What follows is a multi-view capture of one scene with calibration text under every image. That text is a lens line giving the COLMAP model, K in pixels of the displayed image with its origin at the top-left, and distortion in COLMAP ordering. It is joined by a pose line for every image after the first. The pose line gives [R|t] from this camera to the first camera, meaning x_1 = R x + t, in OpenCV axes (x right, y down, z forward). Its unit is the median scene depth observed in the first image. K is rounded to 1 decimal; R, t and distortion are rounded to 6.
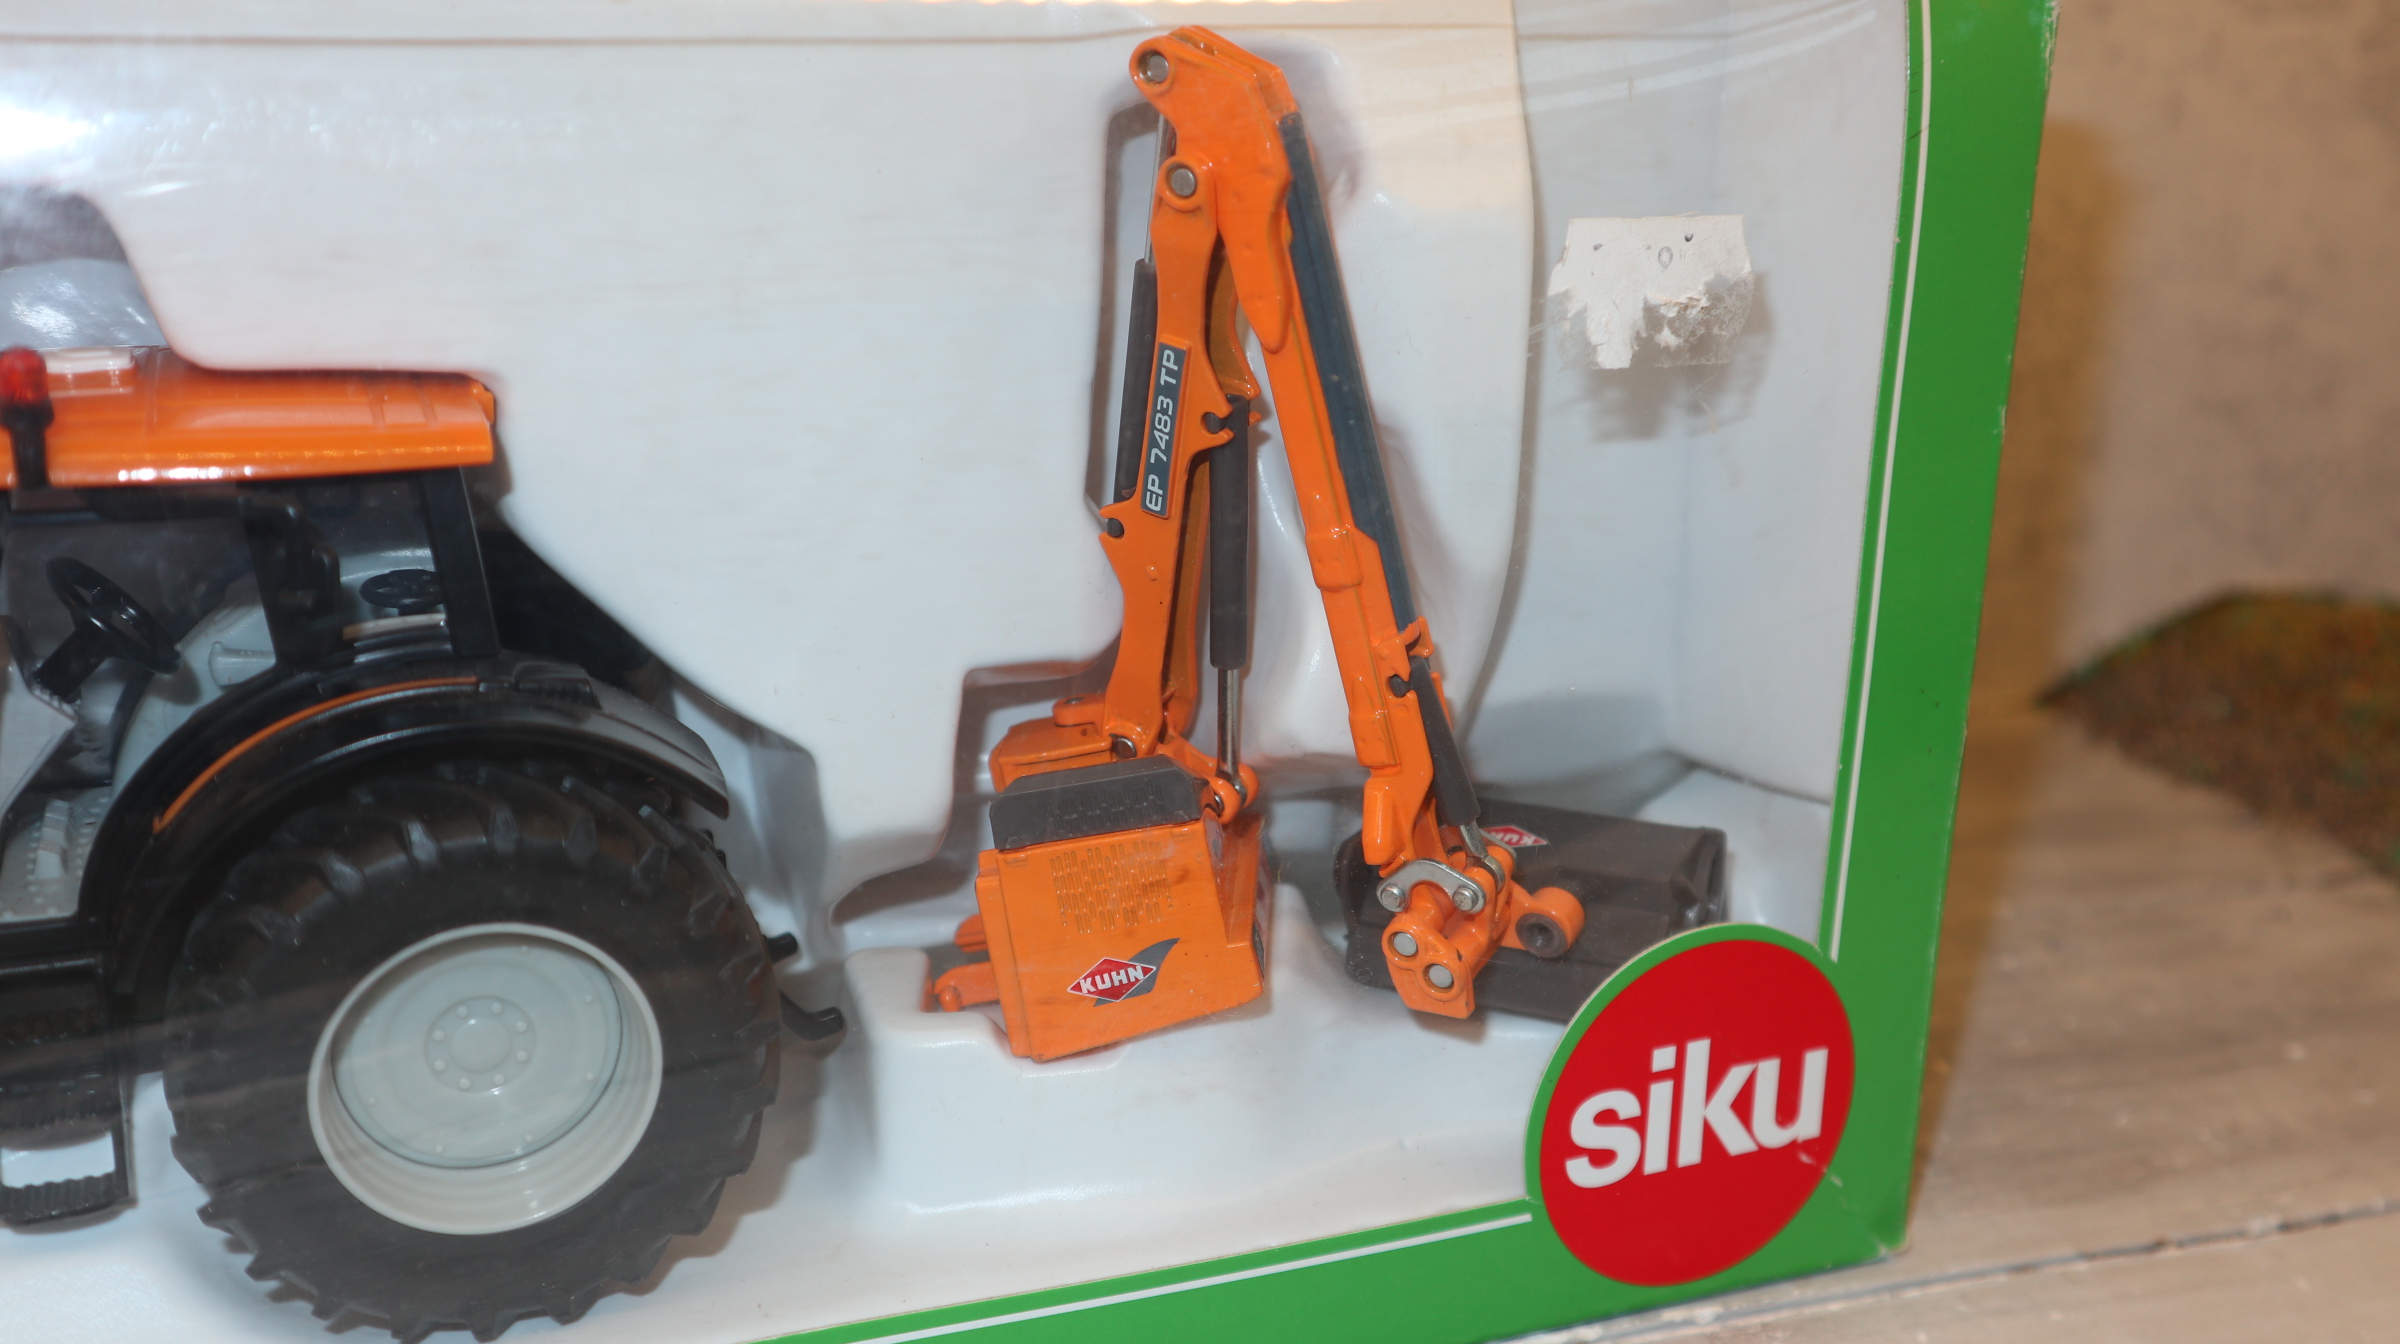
lens RADIAL K [[2399.2, 0, 1200.0], [0, 2399.2, 672.0], [0, 0, 1]] dist [-0.010522, 0.228753]
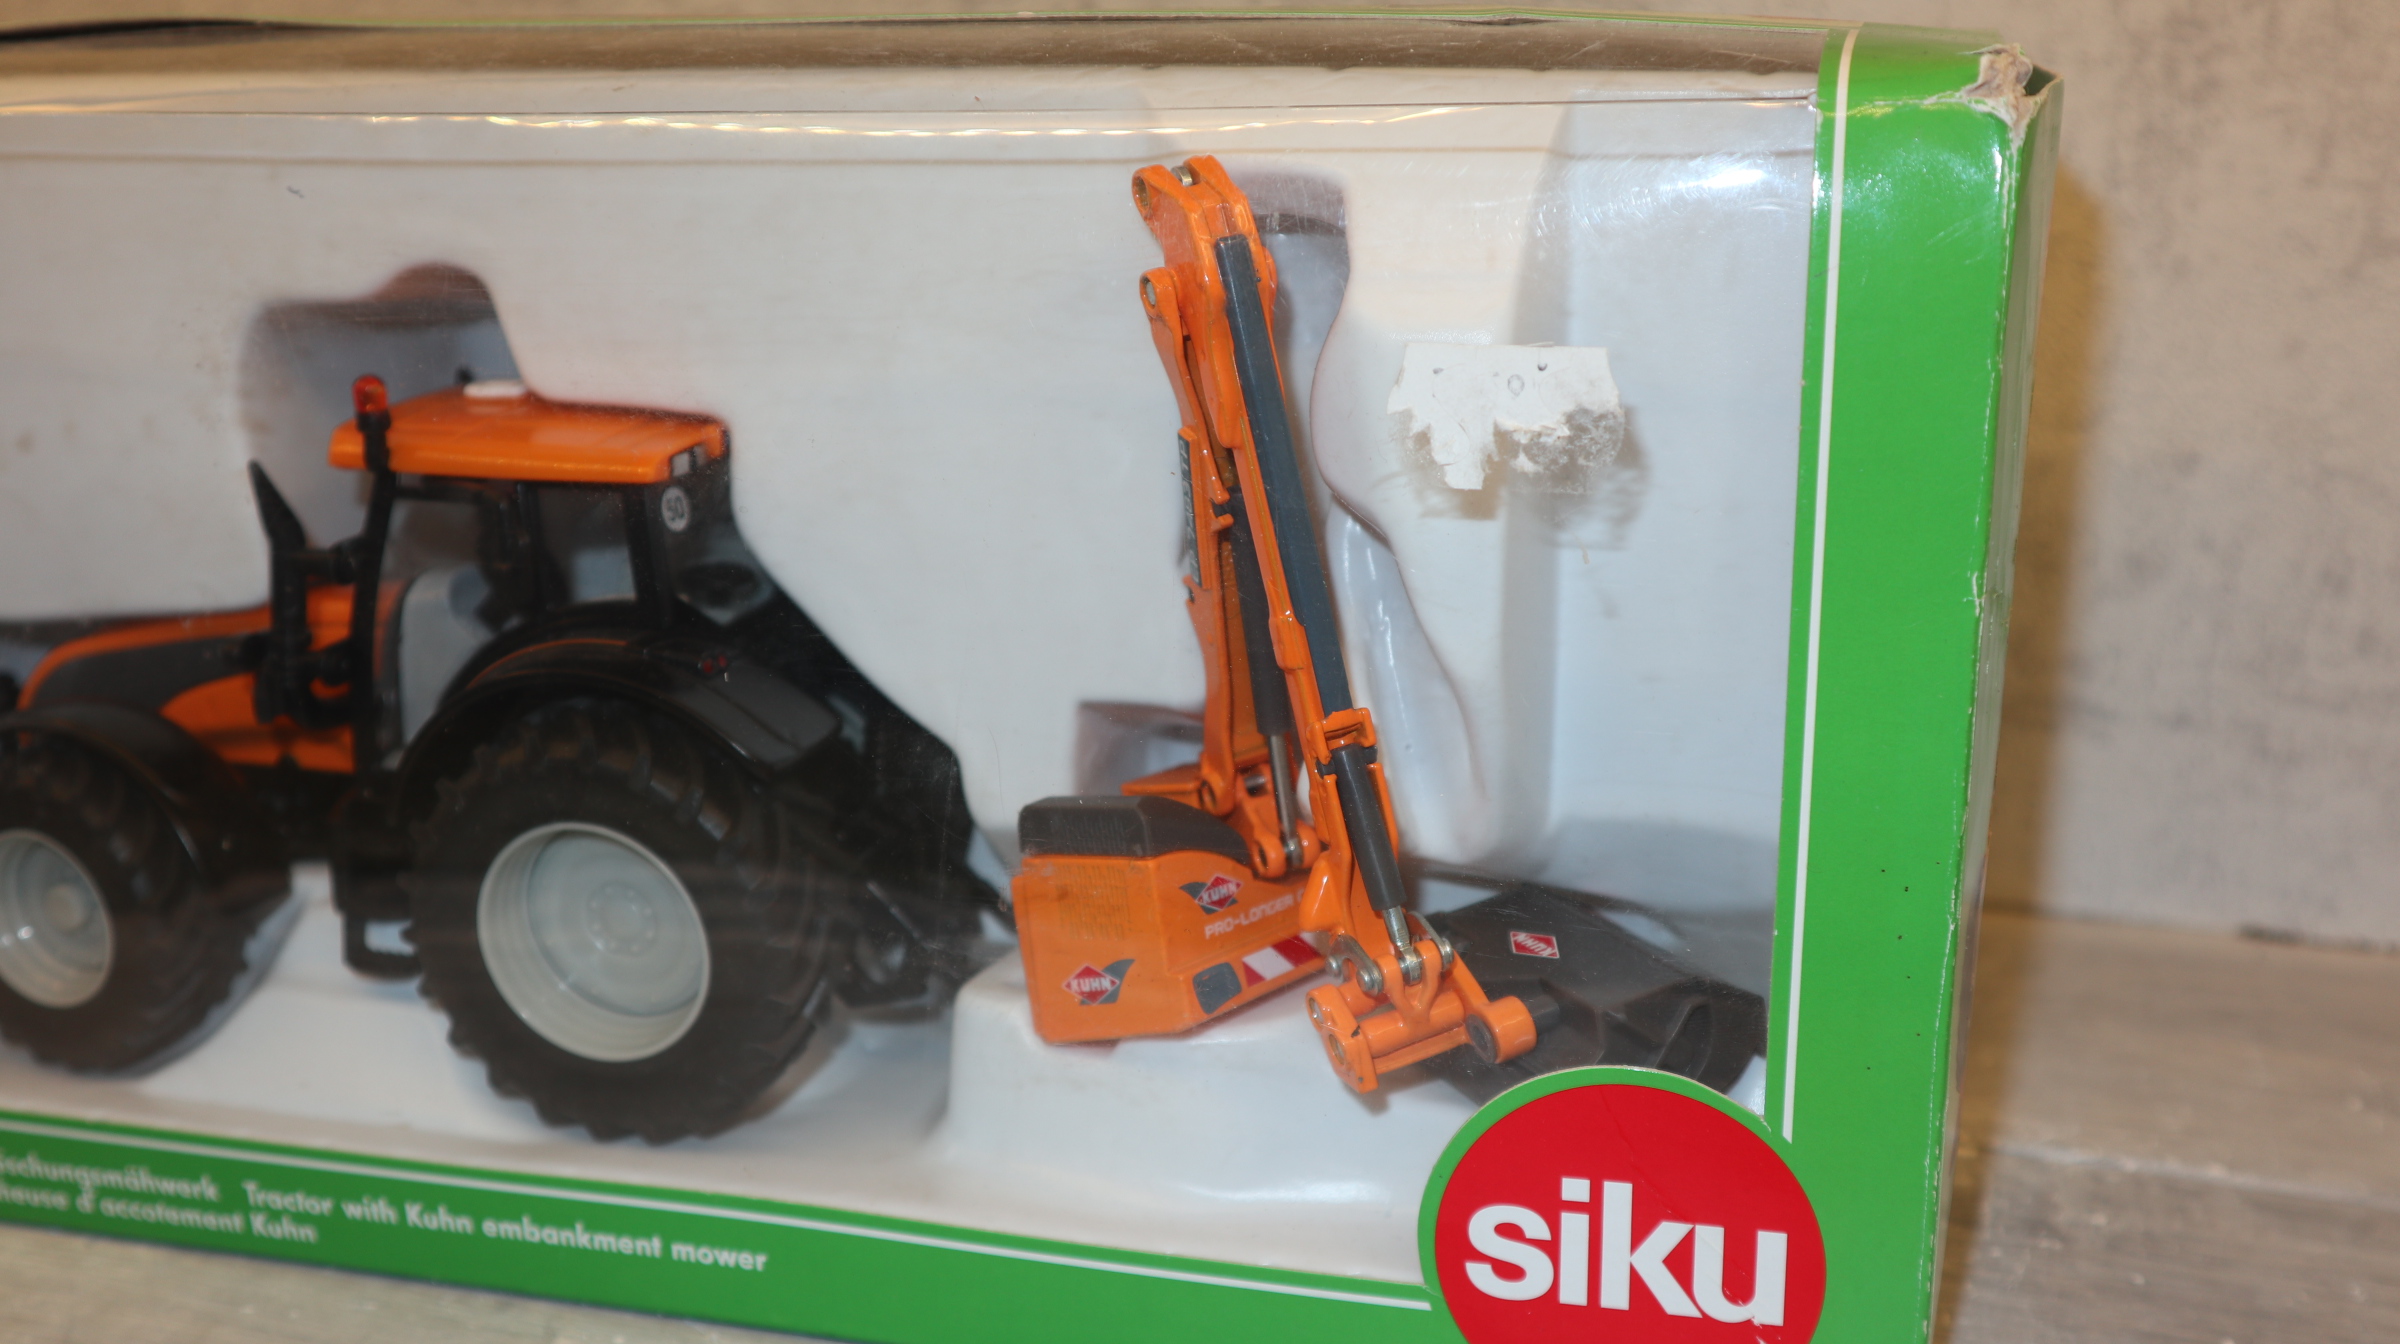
lens RADIAL K [[2399.2, 0, 1200.0], [0, 2399.2, 672.0], [0, 0, 1]] dist [-0.010522, 0.228753]
pose [[0.794071, 0.132265, -0.593260, 0.663347], [-0.146222, 0.988942, 0.024764, -0.054436], [0.589975, 0.067083, 0.804630, 0.104219]]
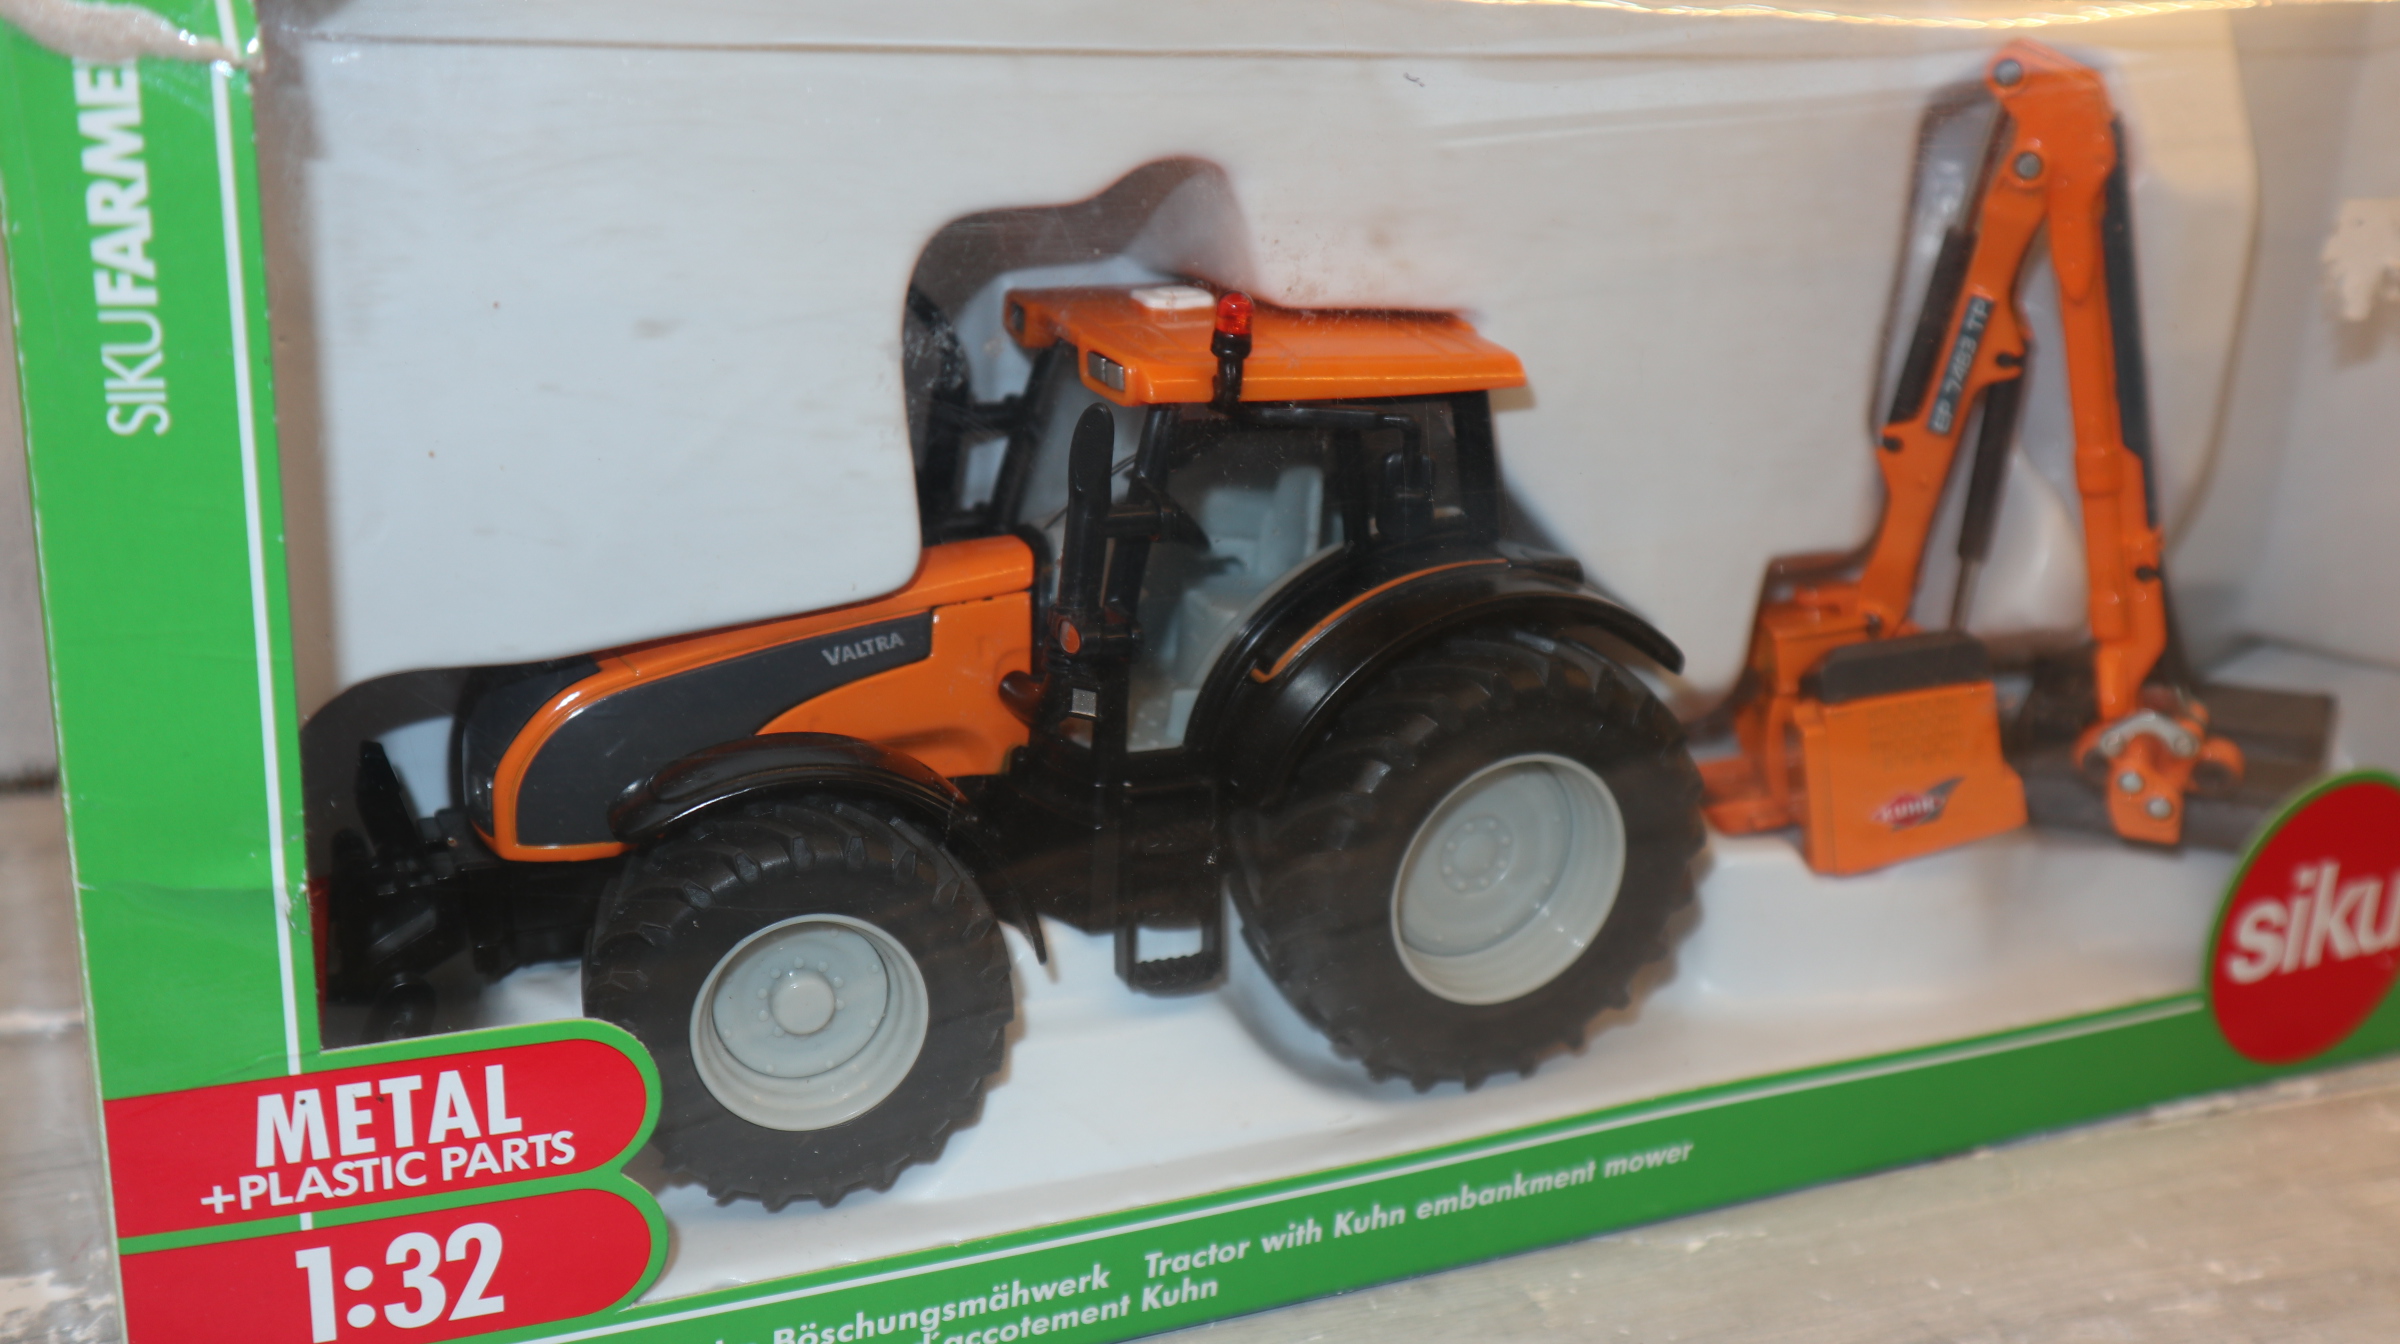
lens RADIAL K [[2545.7, 0, 1200.0], [0, 2545.7, 672.0], [0, 0, 1]] dist [-0.014312, 0.284257]
pose [[0.995408, 0.002349, 0.095694, -0.529136], [-0.004268, 0.999794, 0.019853, 0.033069], [-0.095628, -0.020170, 0.995213, -0.275497]]
